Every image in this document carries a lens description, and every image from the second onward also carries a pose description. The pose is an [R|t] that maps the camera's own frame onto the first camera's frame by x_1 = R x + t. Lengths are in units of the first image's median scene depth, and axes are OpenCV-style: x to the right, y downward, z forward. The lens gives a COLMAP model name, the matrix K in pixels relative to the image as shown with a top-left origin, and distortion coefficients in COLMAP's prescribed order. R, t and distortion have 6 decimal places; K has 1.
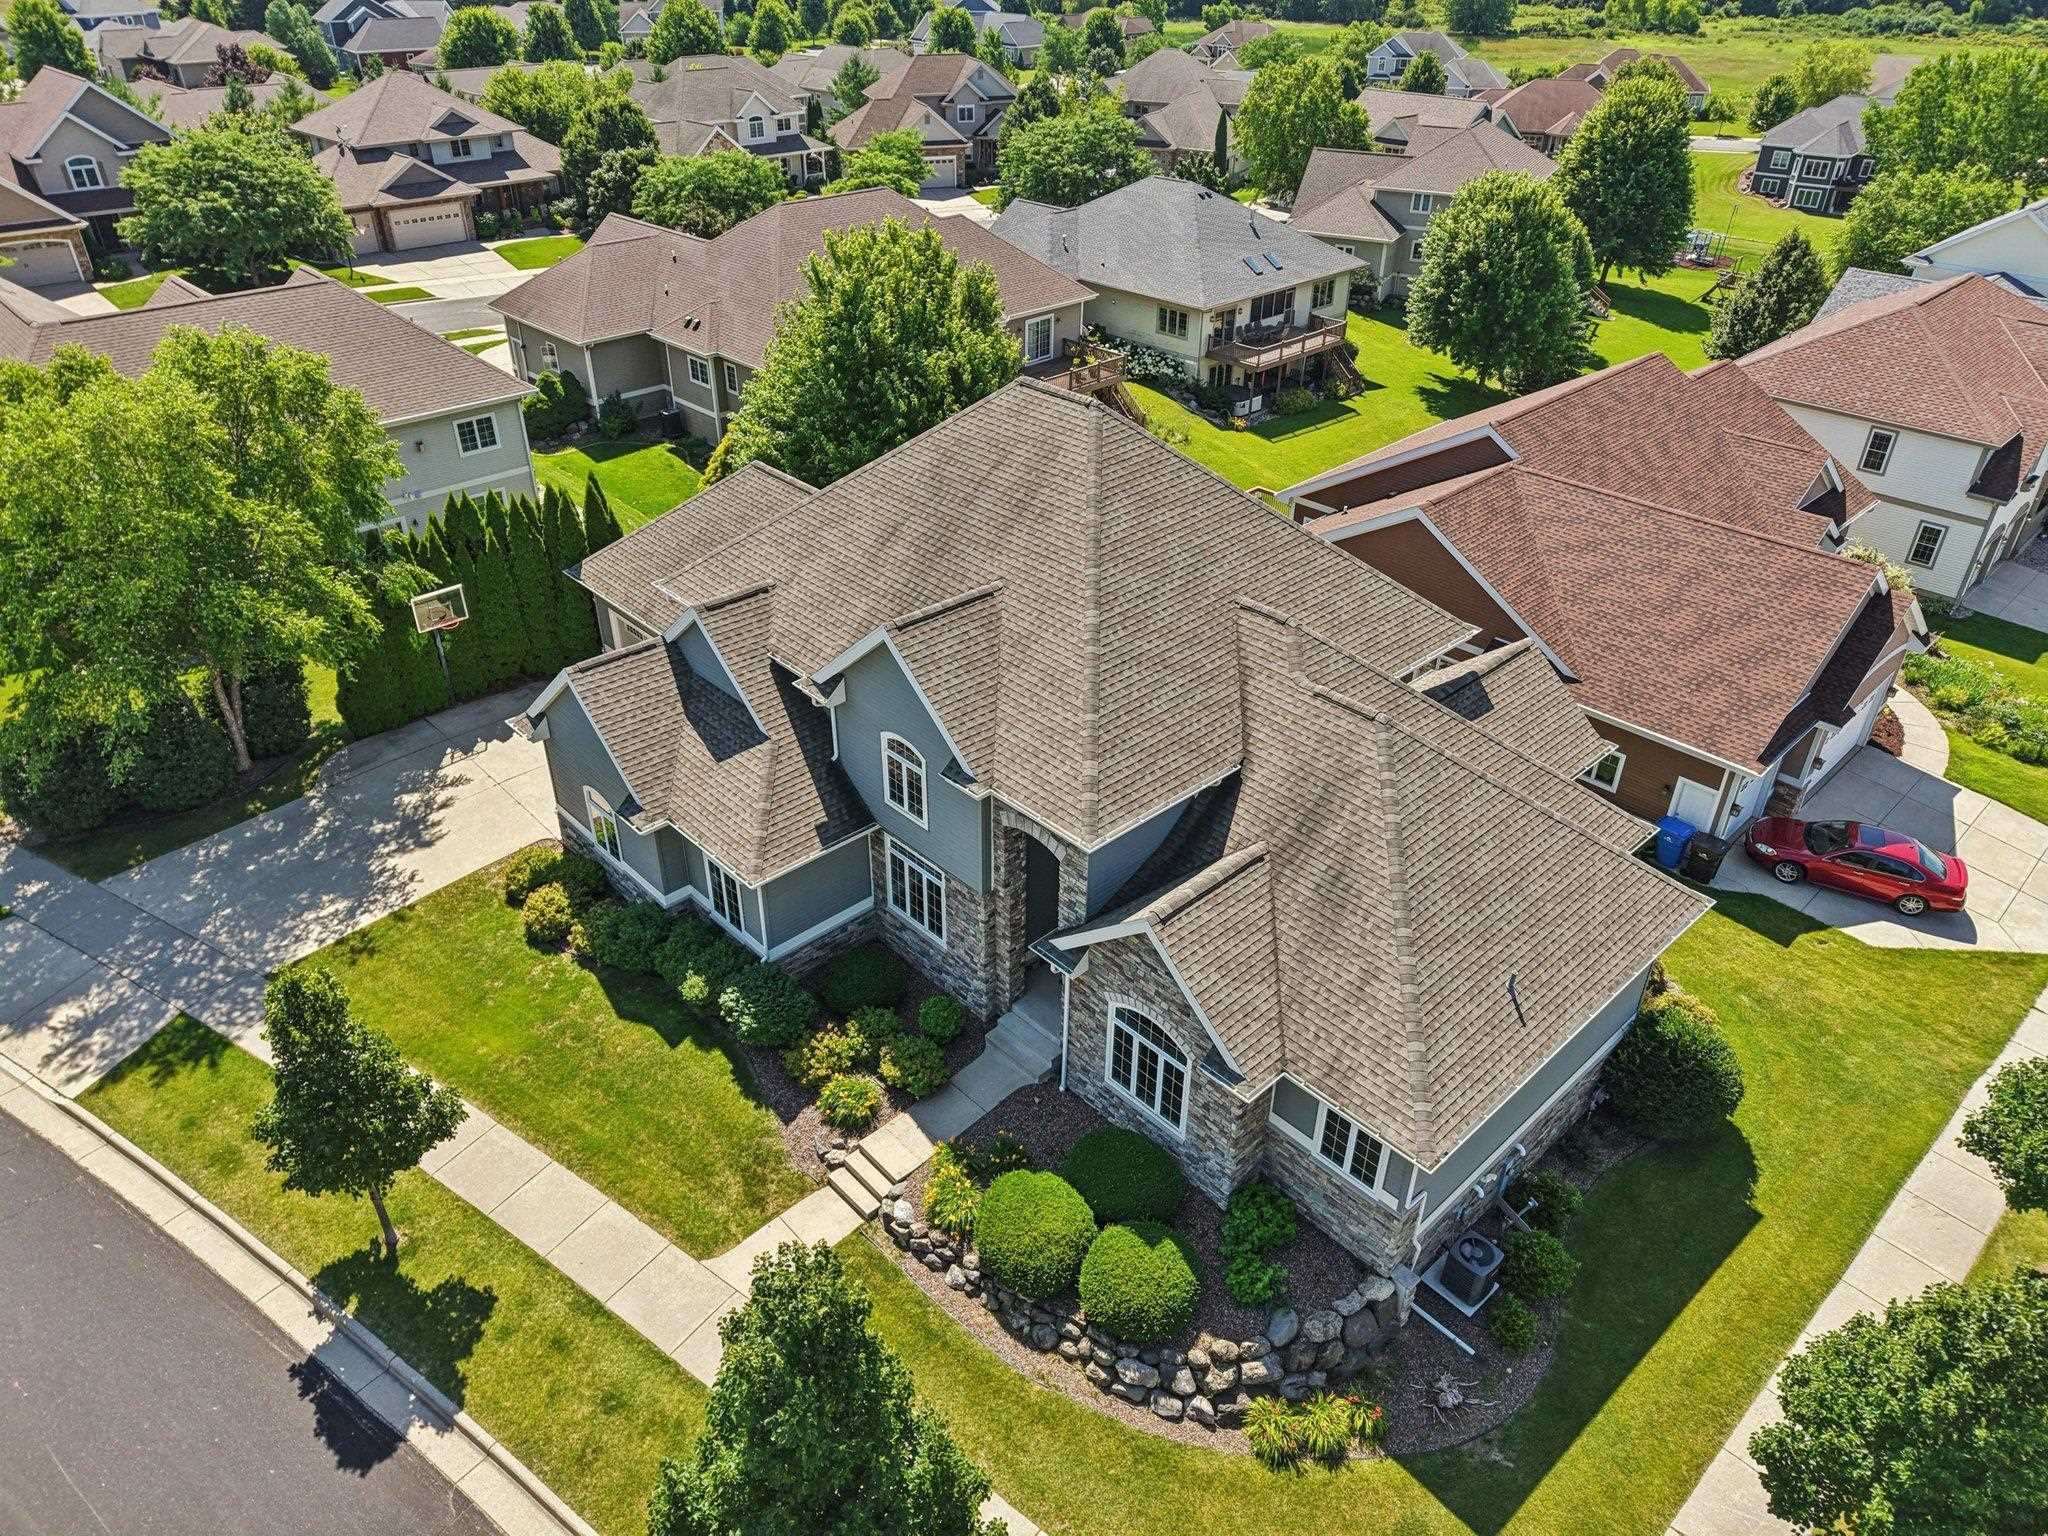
lens RADIAL K [[1382.3, 0, 1025.8], [0, 1382.3, 757.5], [0, 0, 1]] dist [-0.007069, 0.013389]
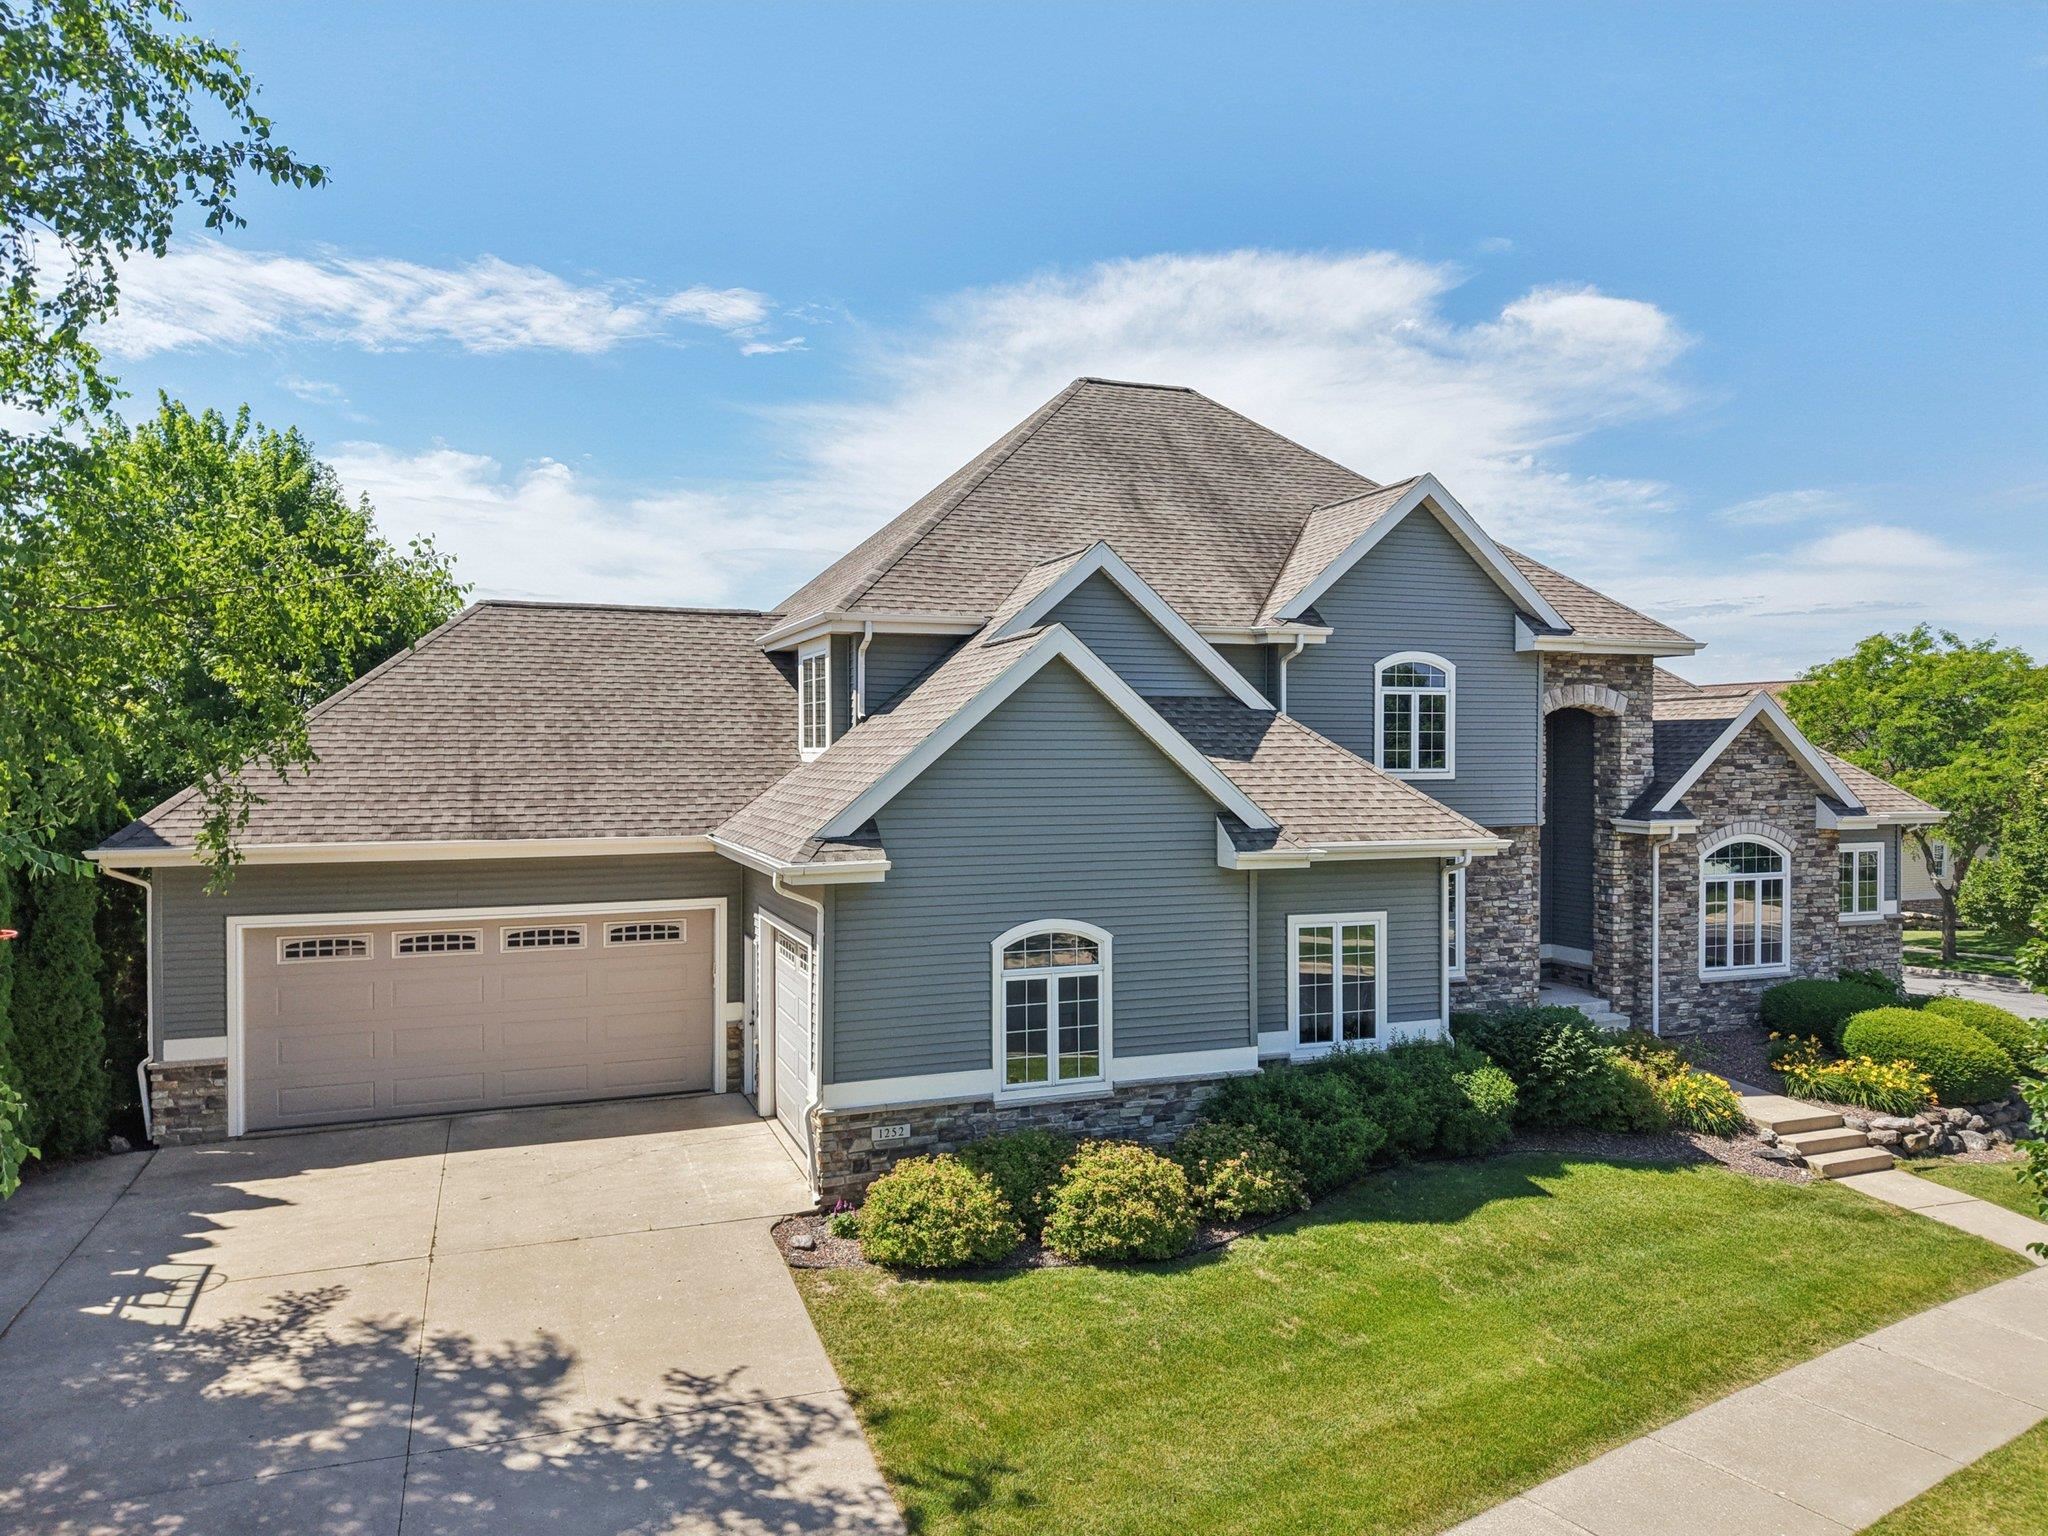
lens RADIAL K [[1382.3, 0, 1027.9], [0, 1382.3, 764.8], [0, 0, 1]] dist [-0.007069, 0.013389]
pose [[0.373881, -0.014520, 0.927363, -0.865178], [0.496552, 0.847642, -0.186921, 0.072531], [-0.783357, 0.530370, 0.324127, 0.947189]]
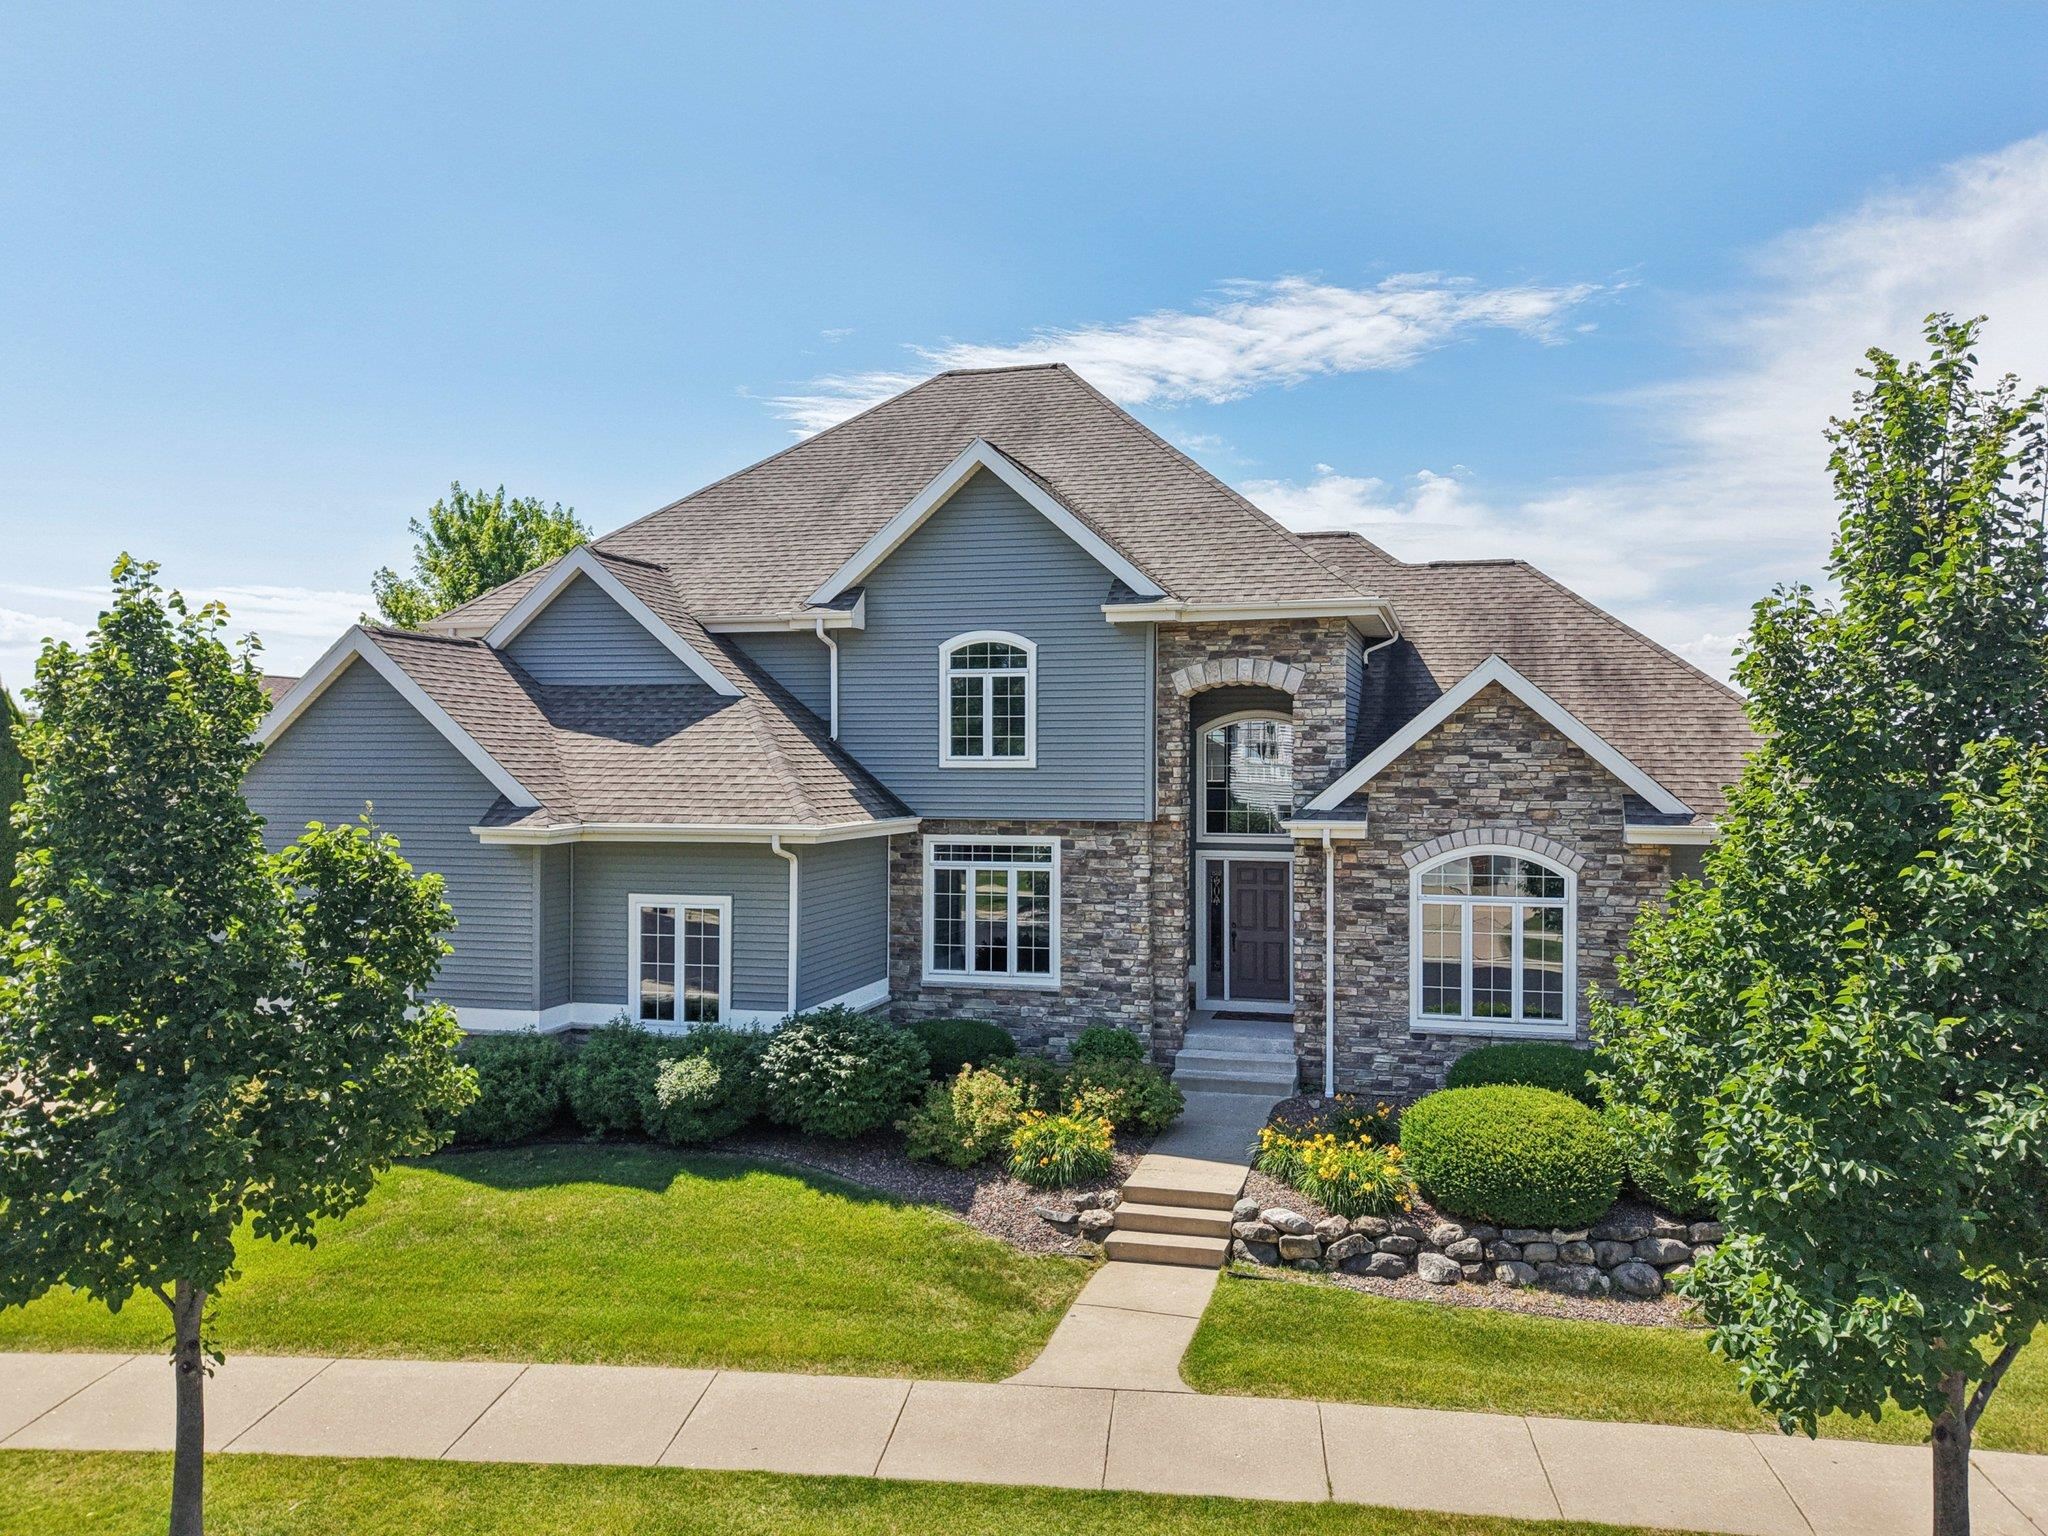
lens RADIAL K [[1382.3, 0, 1113.0], [0, 1382.3, 761.0], [0, 0, 1]] dist [-0.007069, 0.013389]
pose [[0.842734, -0.004330, 0.538313, -0.412900], [0.289799, 0.846357, -0.446874, 0.372418], [-0.453670, 0.532599, 0.714508, 0.498403]]
